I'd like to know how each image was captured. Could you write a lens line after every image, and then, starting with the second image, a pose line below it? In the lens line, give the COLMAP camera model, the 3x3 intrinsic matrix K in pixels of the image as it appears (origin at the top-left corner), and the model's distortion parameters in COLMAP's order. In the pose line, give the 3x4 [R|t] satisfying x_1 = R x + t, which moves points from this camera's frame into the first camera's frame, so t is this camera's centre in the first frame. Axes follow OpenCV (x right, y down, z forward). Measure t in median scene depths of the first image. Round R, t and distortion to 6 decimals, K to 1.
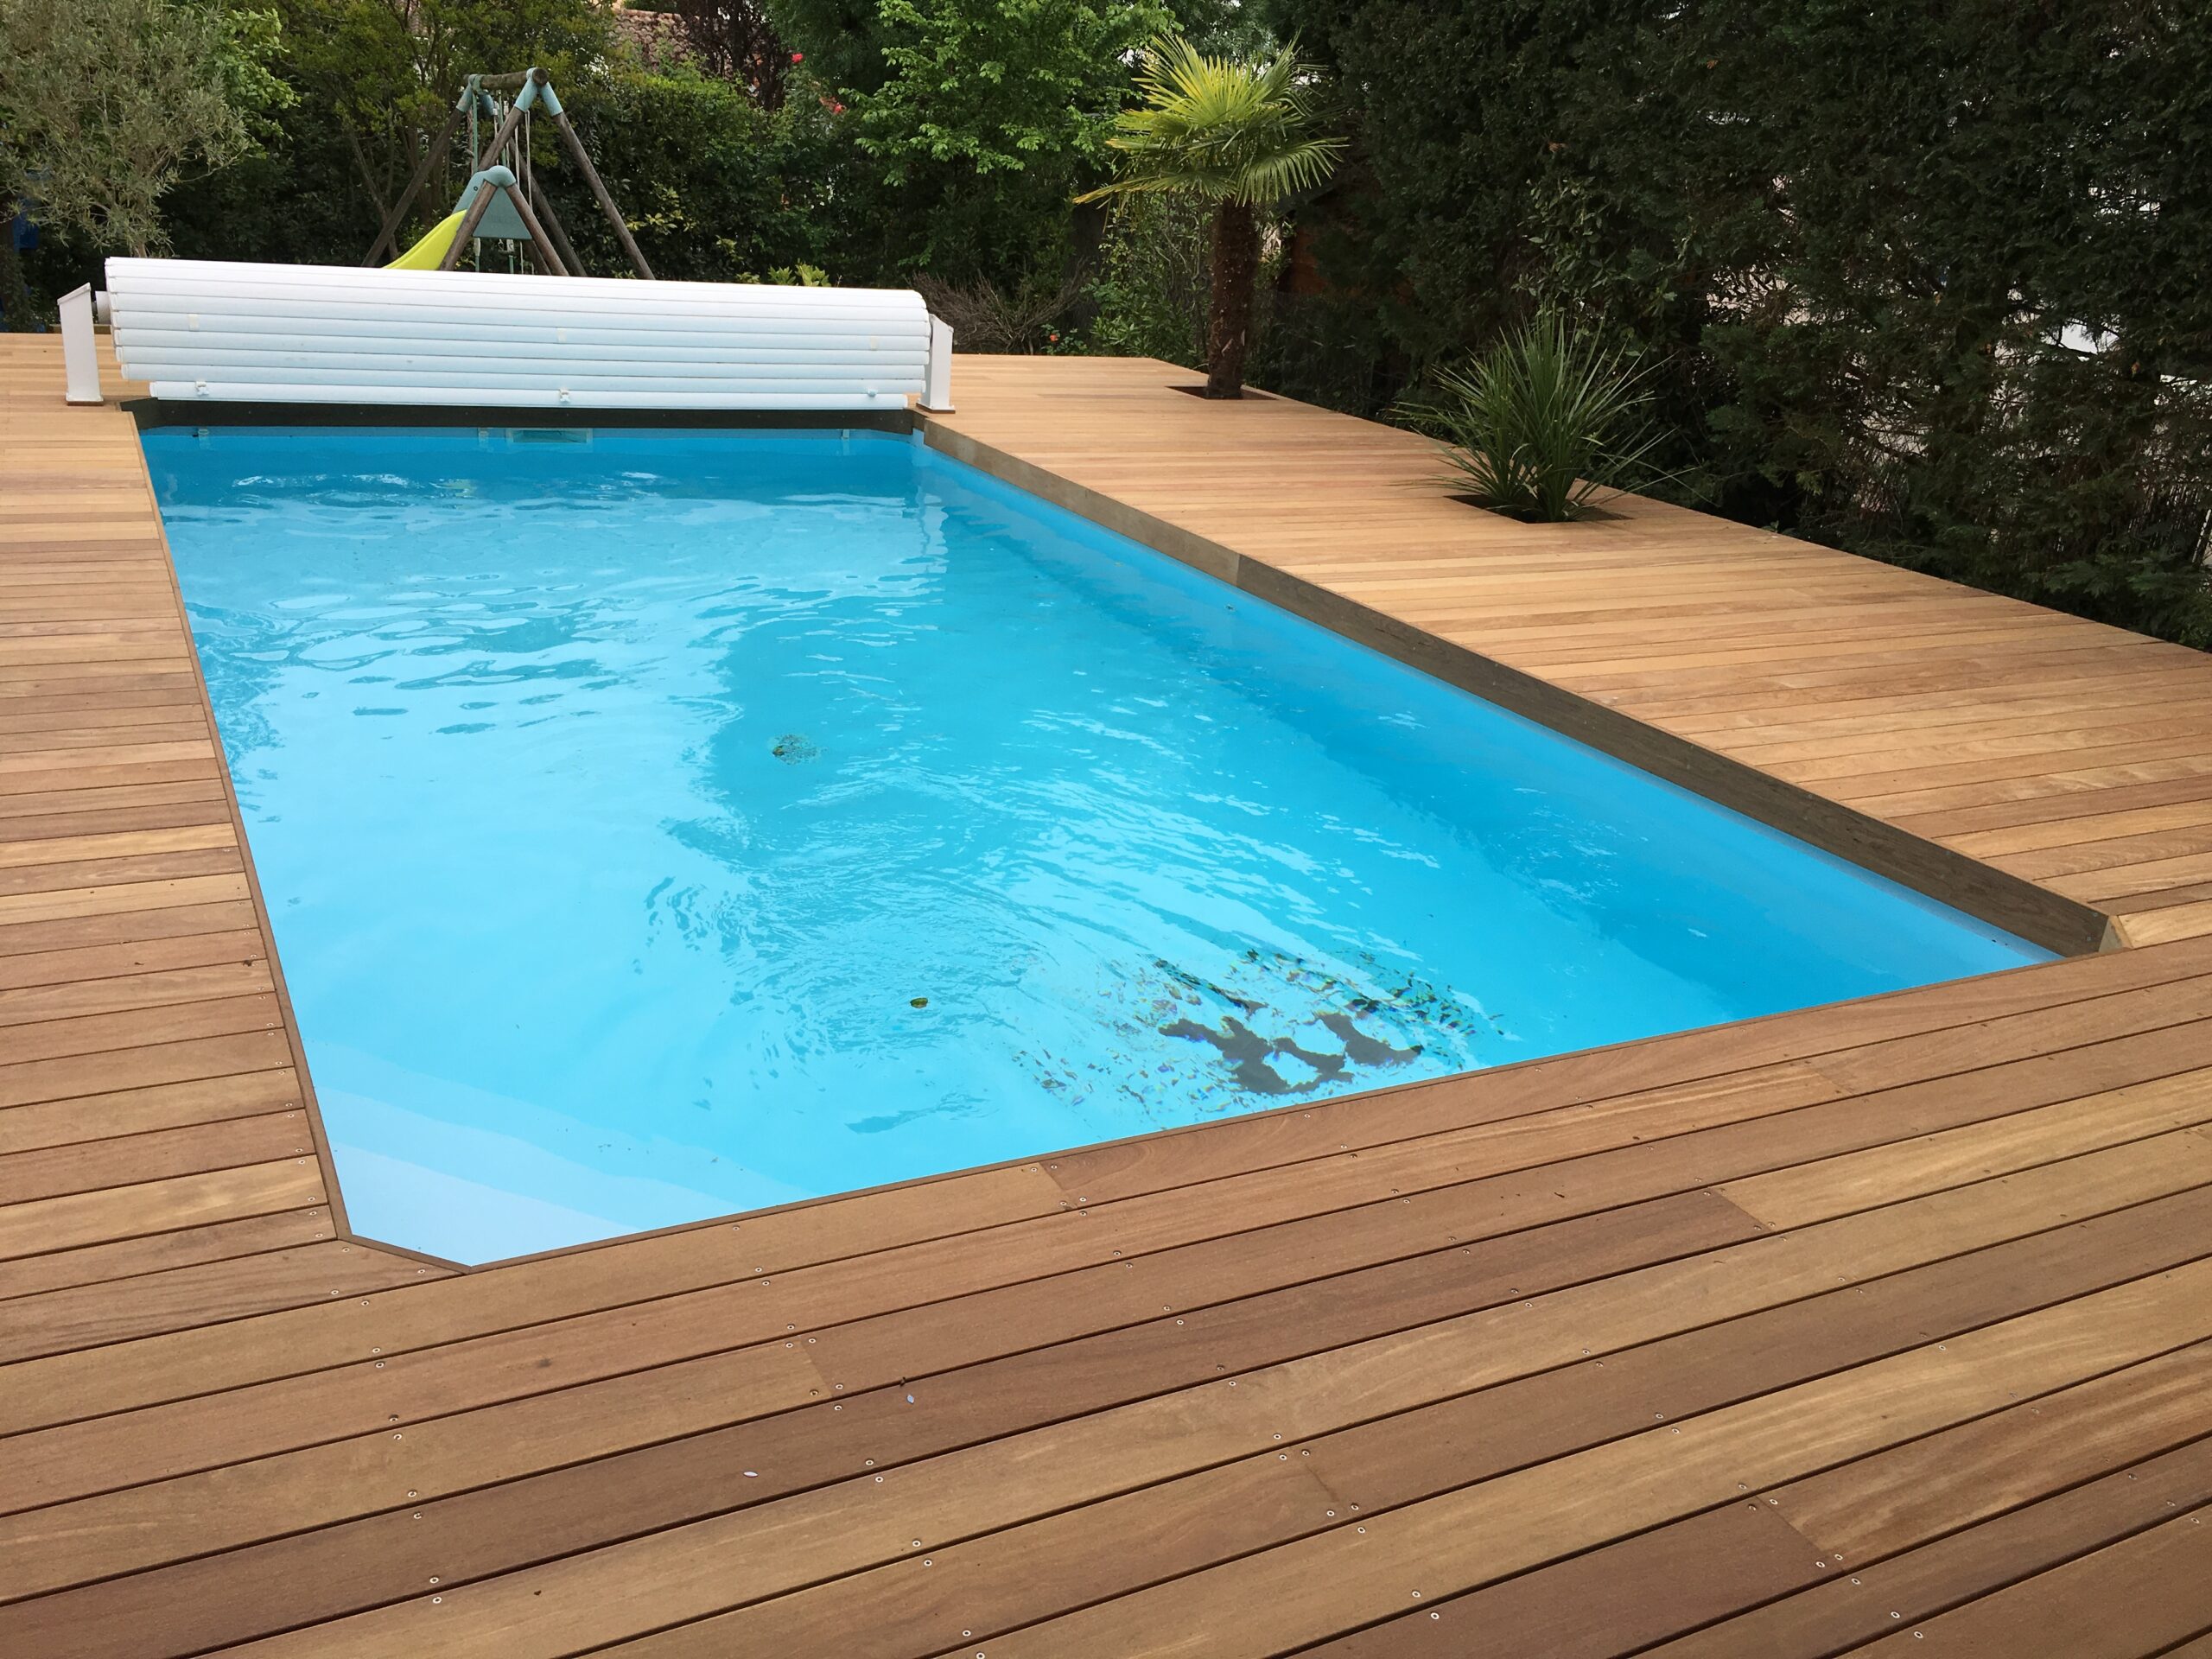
lens RADIAL K [[1884.6, 0, 1106.0], [0, 1884.6, 829.5], [0, 0, 1]] dist [0.054197, -0.011354]
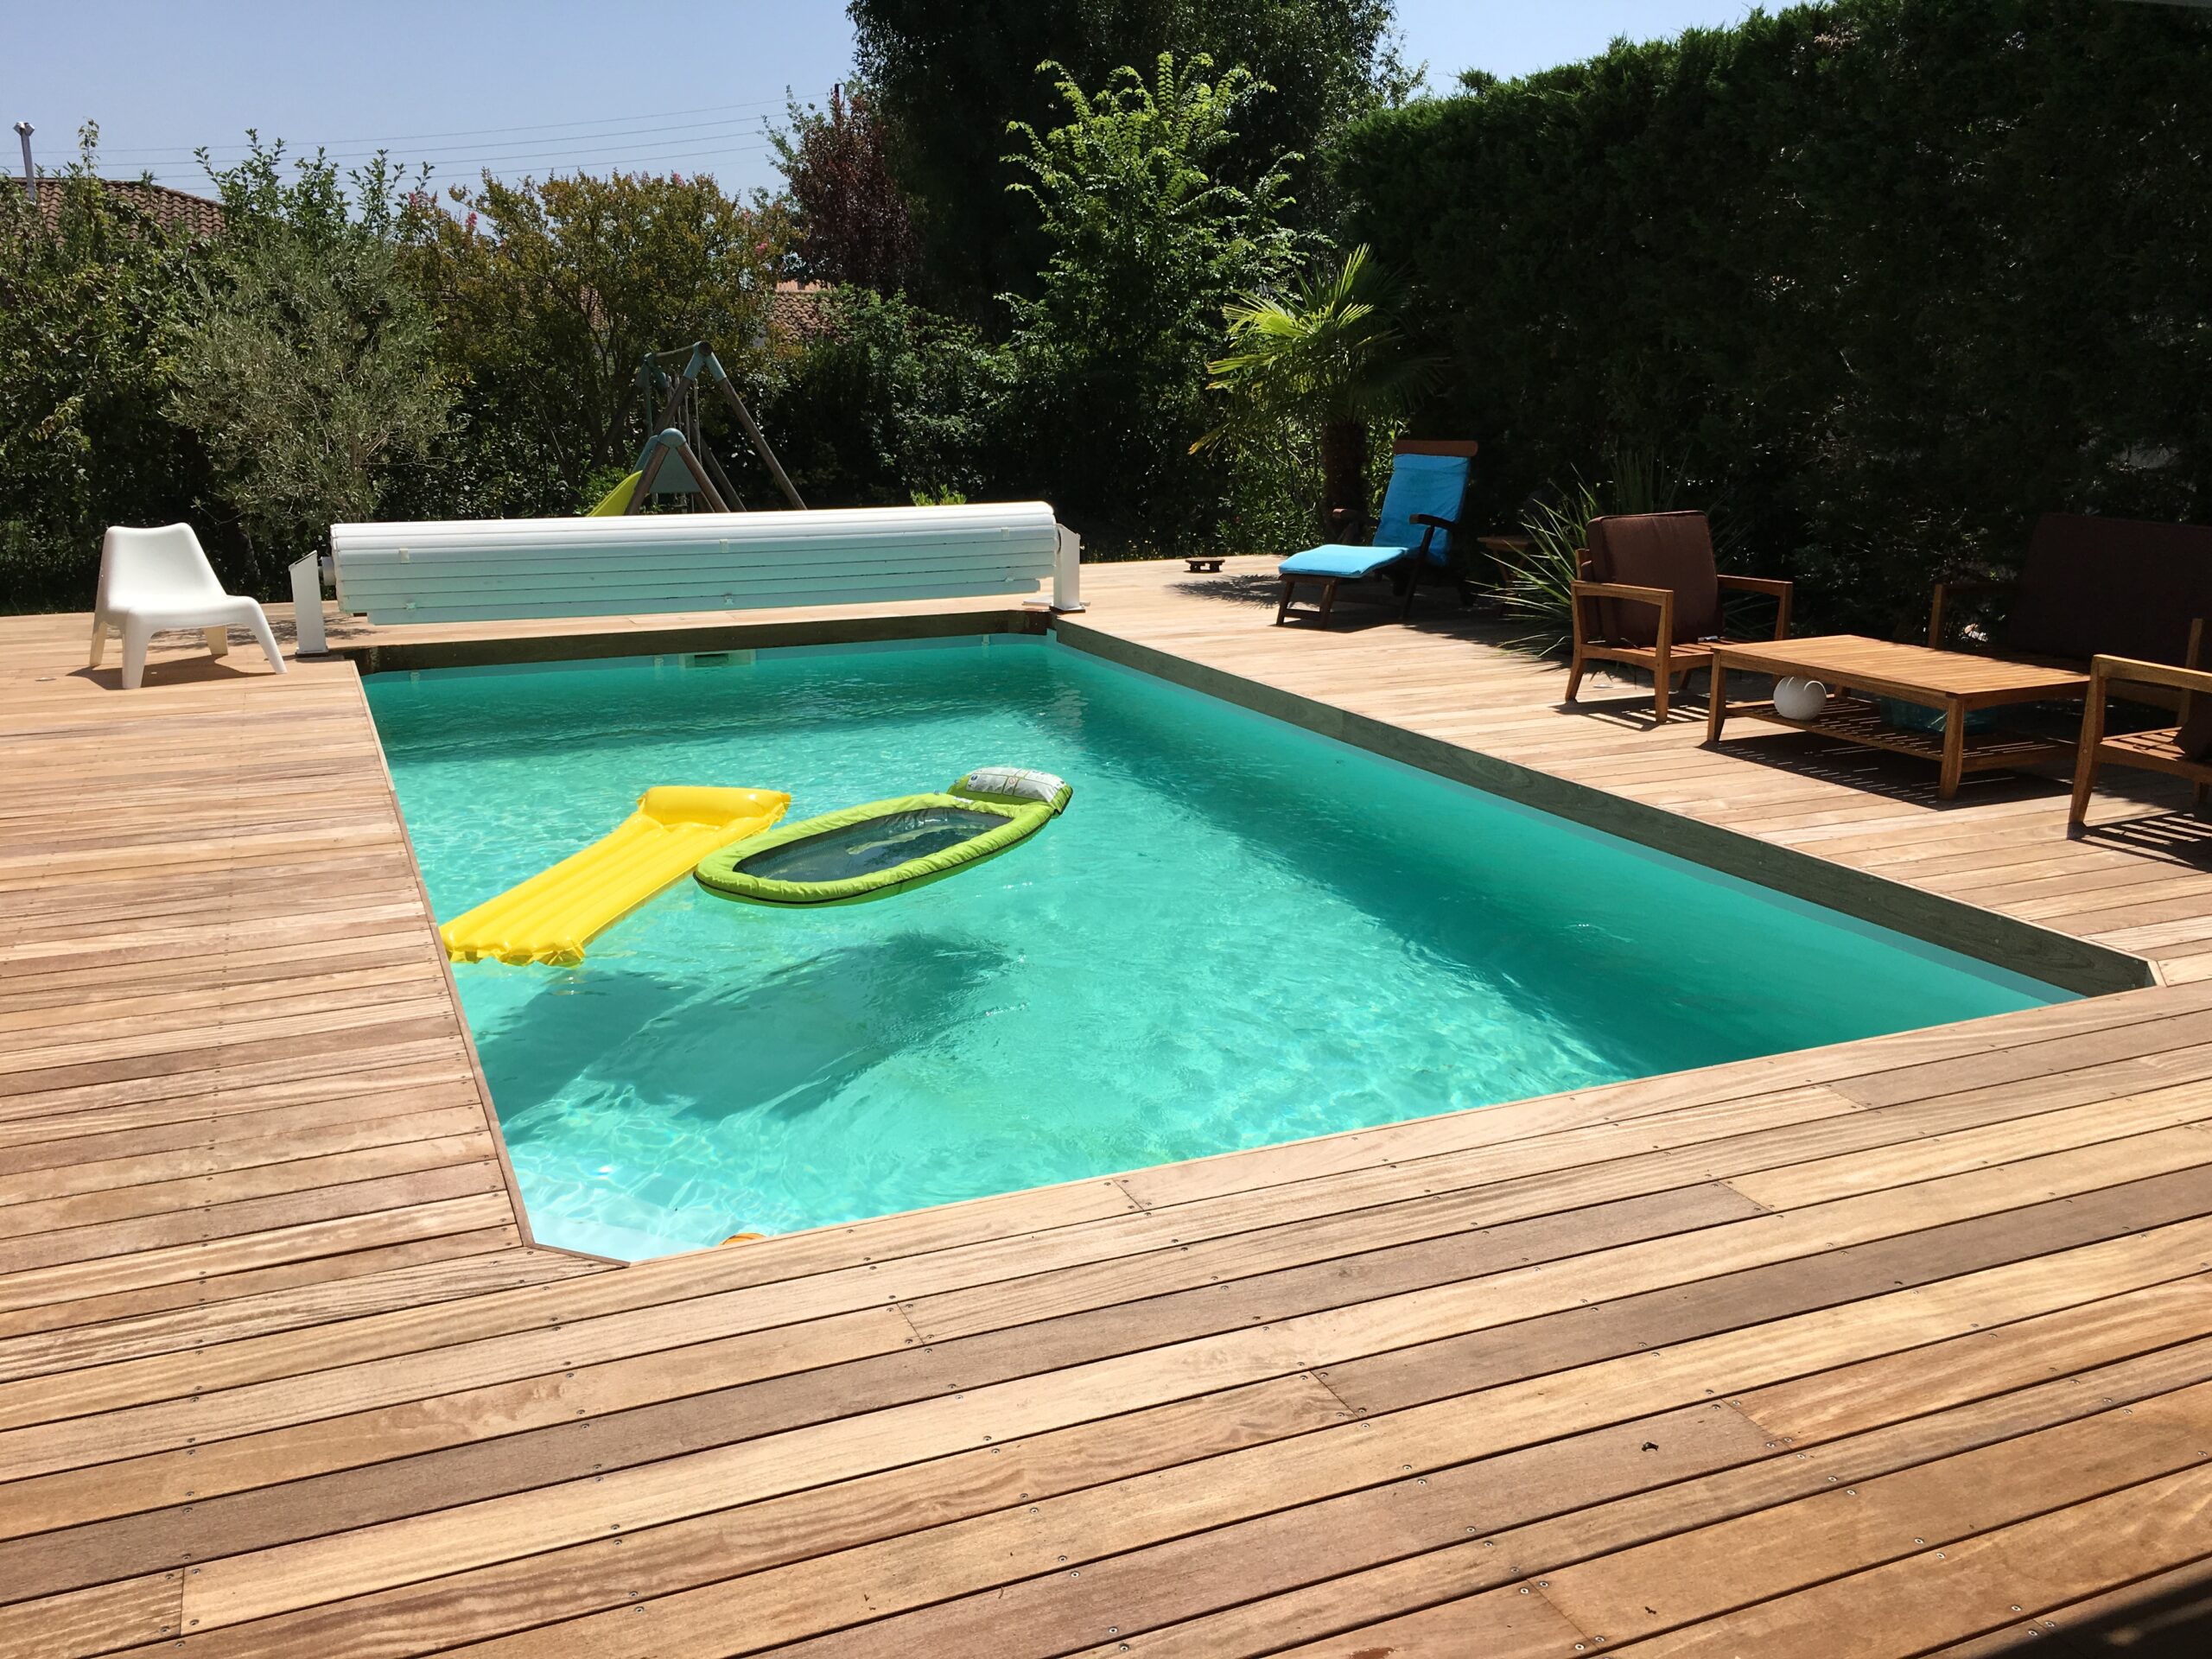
lens RADIAL K [[1884.6, 0, 1106.0], [0, 1884.6, 829.5], [0, 0, 1]] dist [0.054197, -0.011354]
pose [[0.994369, -0.057078, -0.089292, 0.041419], [0.046510, 0.992130, -0.116251, 0.054864], [0.095225, 0.111443, 0.989198, -0.087562]]
